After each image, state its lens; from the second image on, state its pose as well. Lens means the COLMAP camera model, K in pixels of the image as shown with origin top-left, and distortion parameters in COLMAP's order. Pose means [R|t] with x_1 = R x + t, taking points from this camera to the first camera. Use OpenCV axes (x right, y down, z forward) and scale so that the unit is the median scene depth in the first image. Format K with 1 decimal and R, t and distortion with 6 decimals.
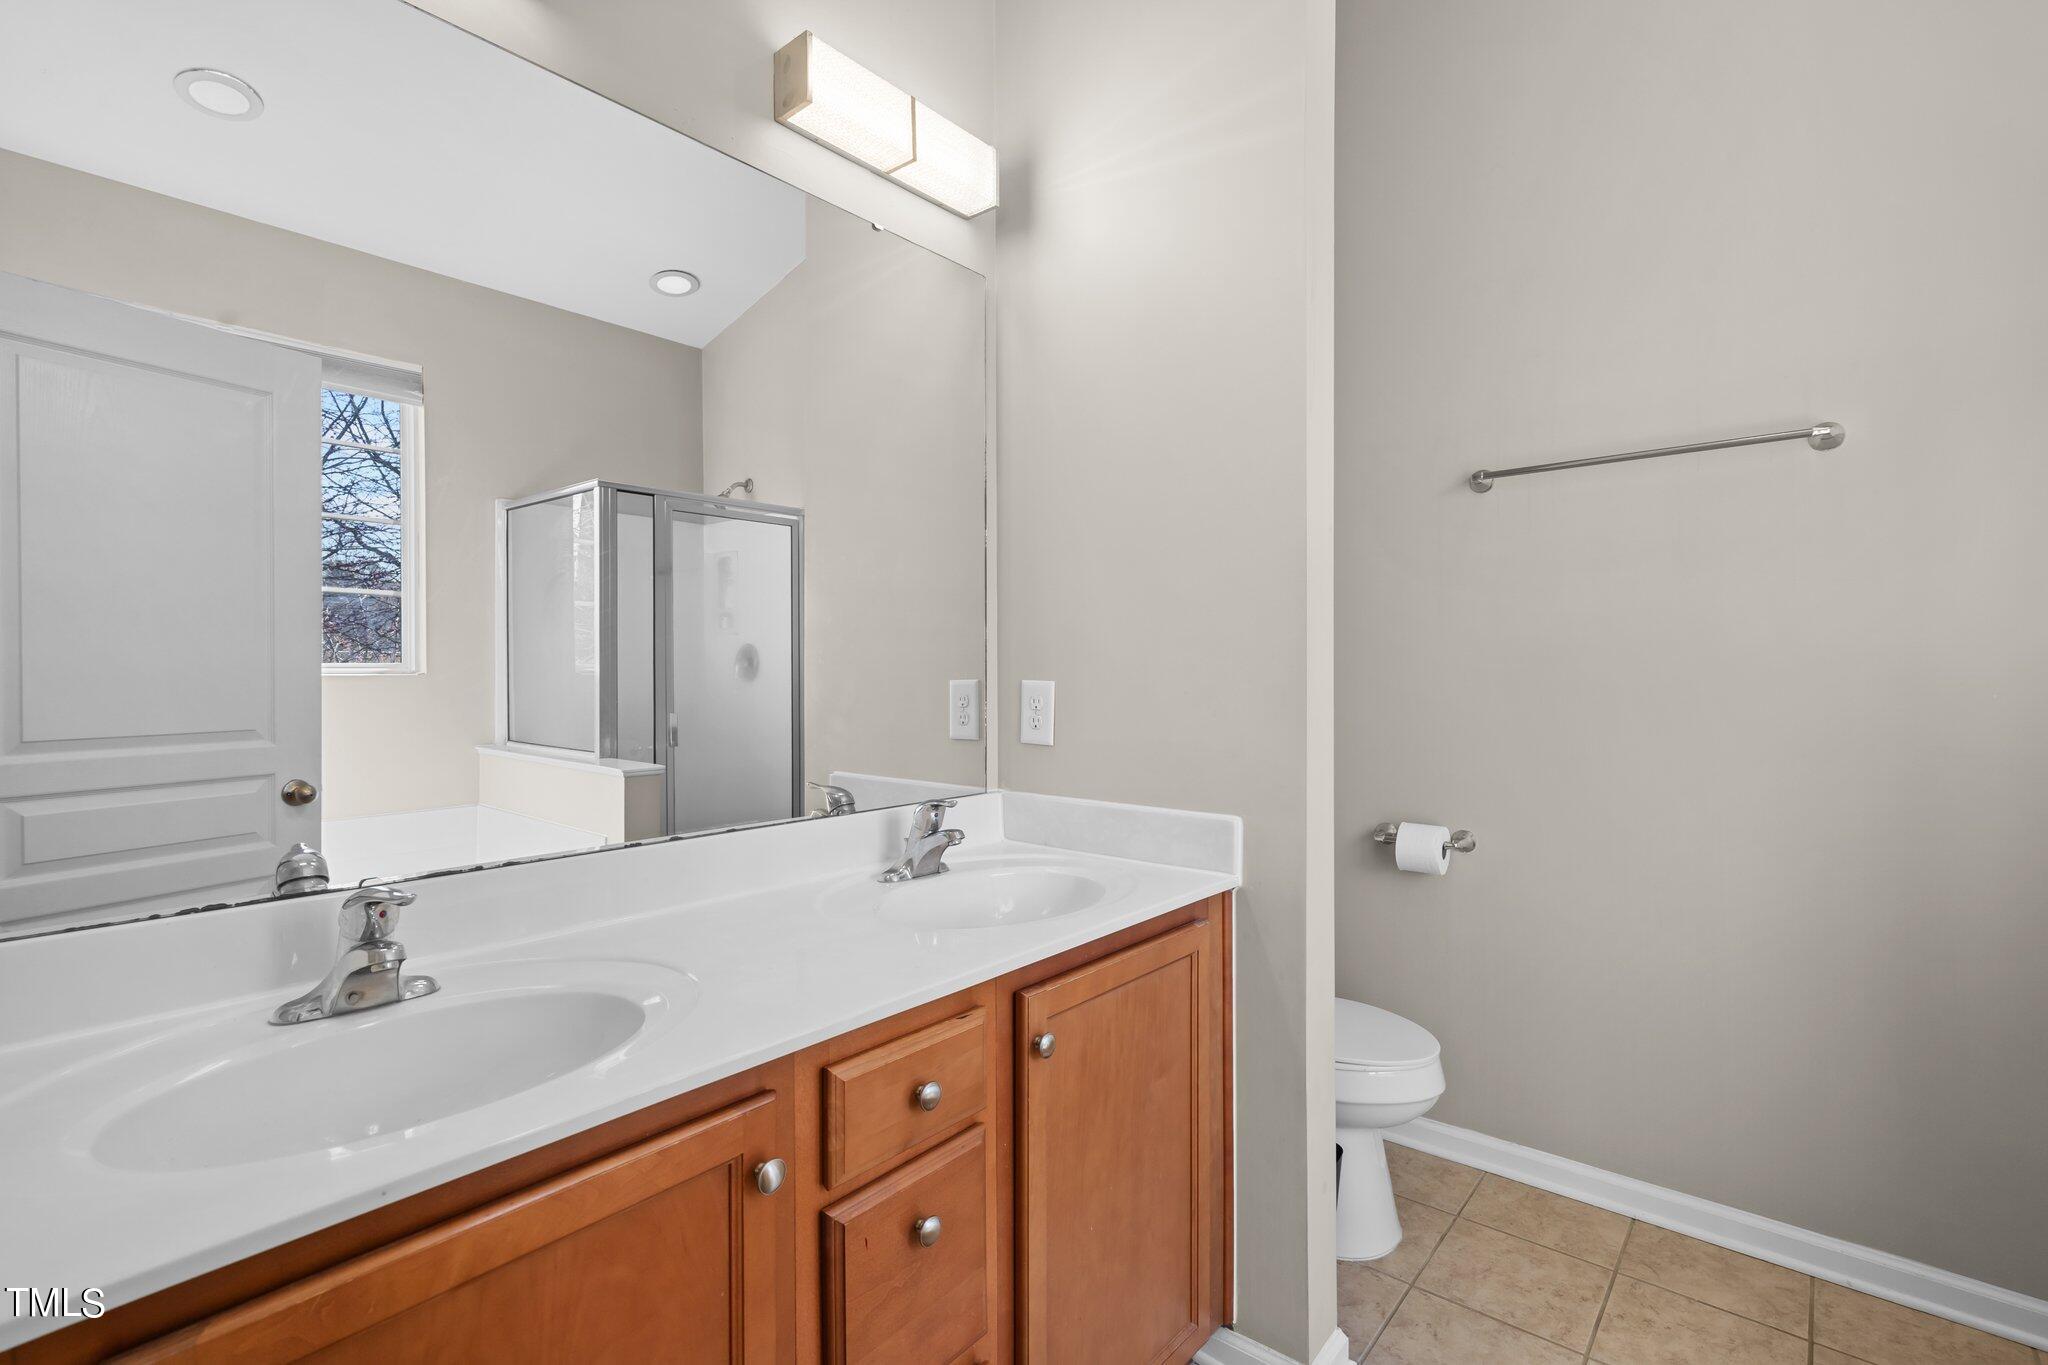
lens RADIAL K [[934.1, 0, 1032.4], [0, 934.1, 672.5], [0, 0, 1]] dist [0.004796, 0.000284]
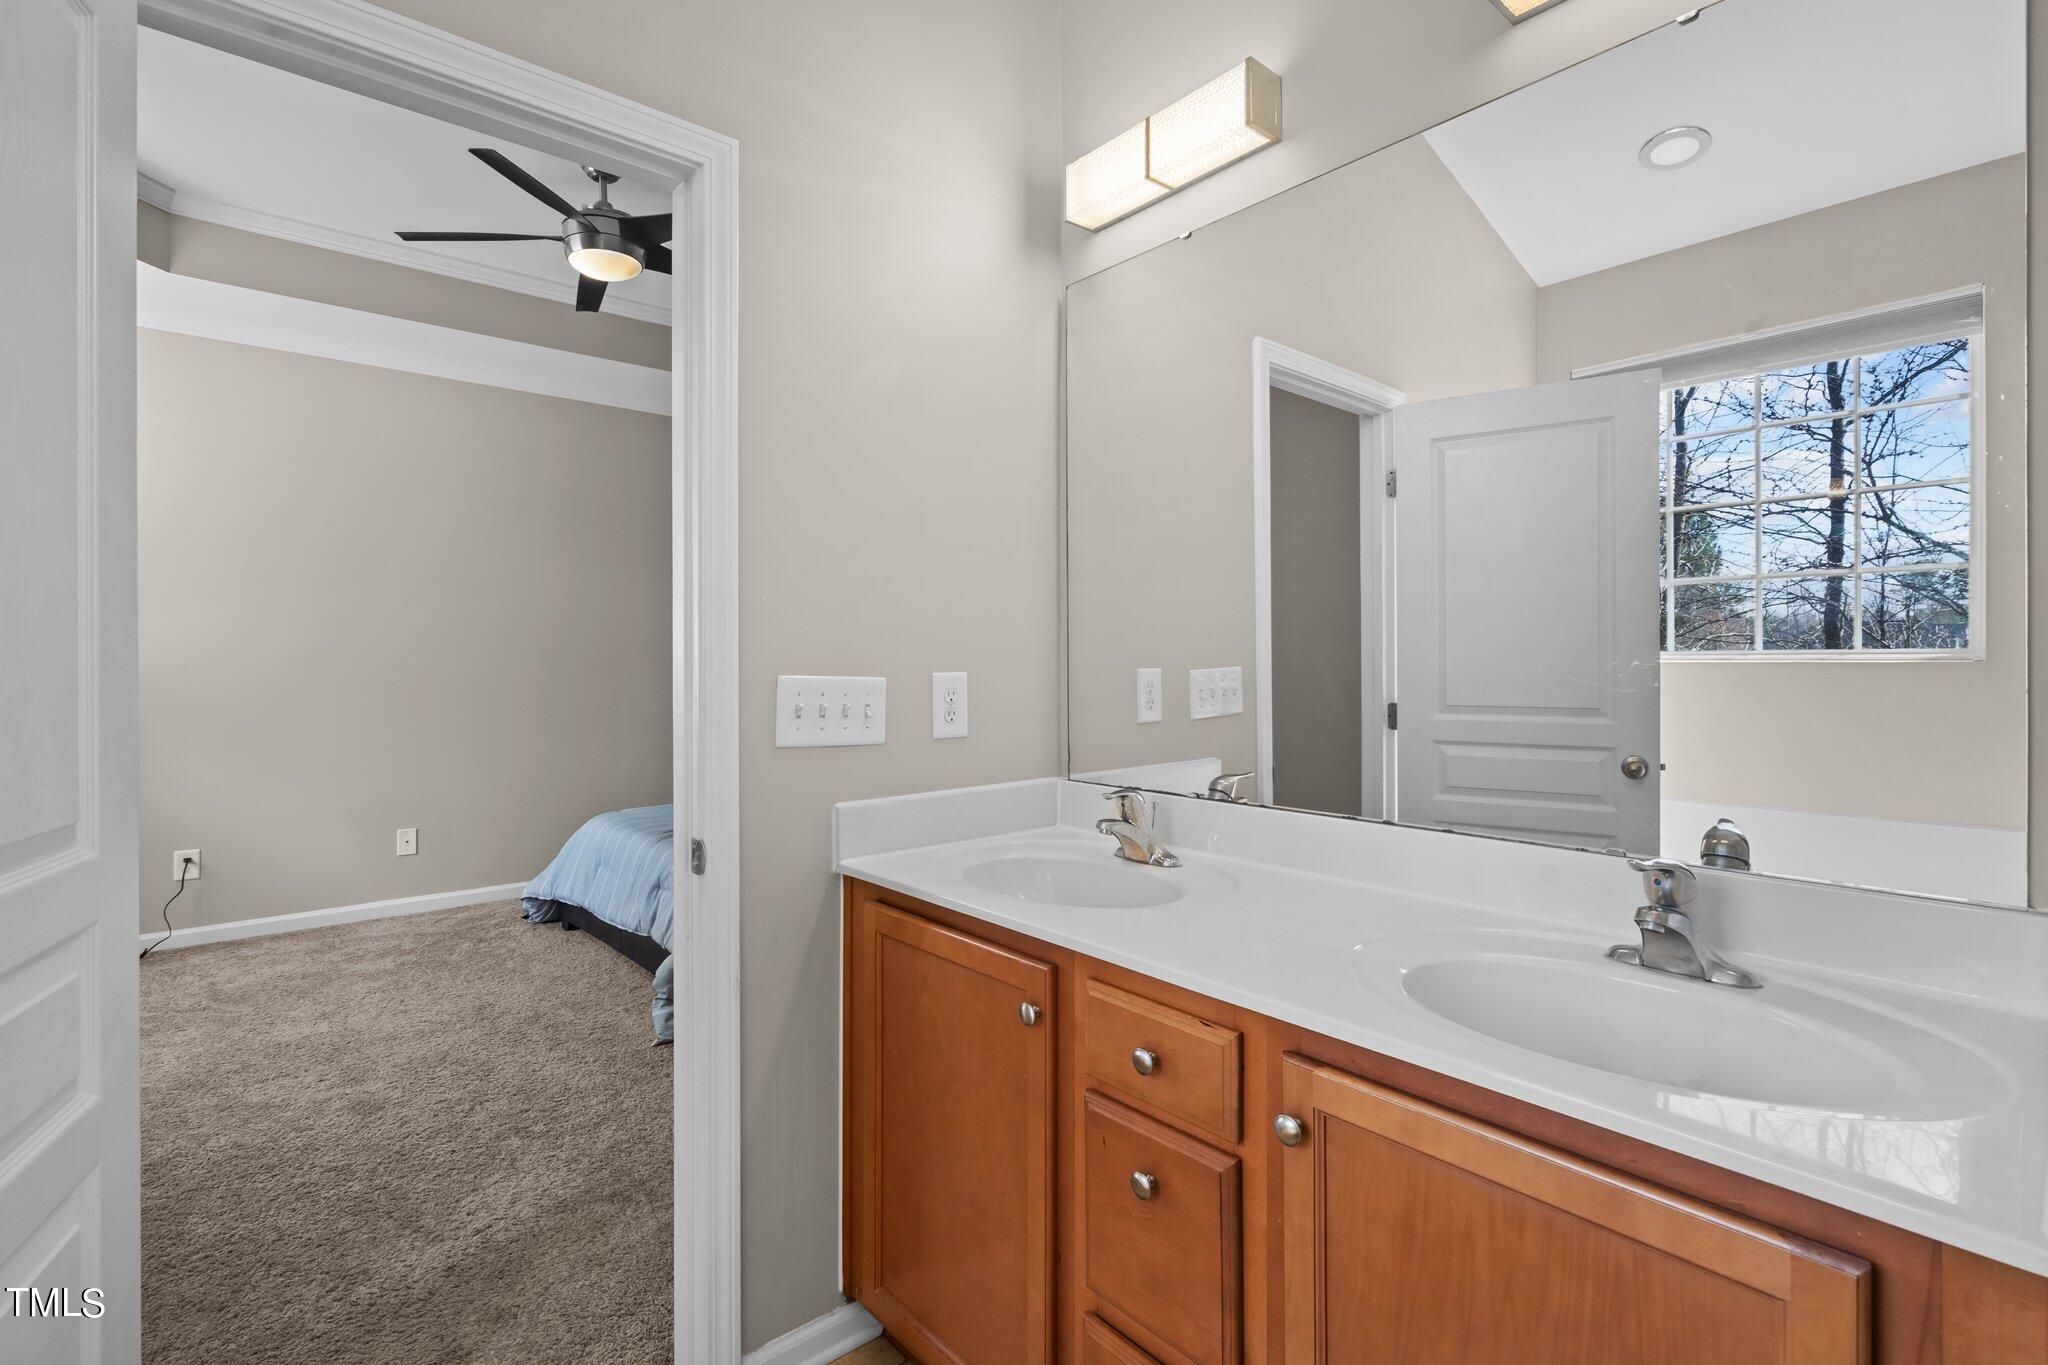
lens RADIAL K [[934.1, 0, 1032.0], [0, 934.1, 673.1], [0, 0, 1]] dist [0.004796, 0.000284]
pose [[-0.150713, 0.014750, -0.988468, 0.773231], [0.000968, 0.999890, 0.014773, -0.002394], [0.988577, 0.001270, -0.150711, 0.841489]]
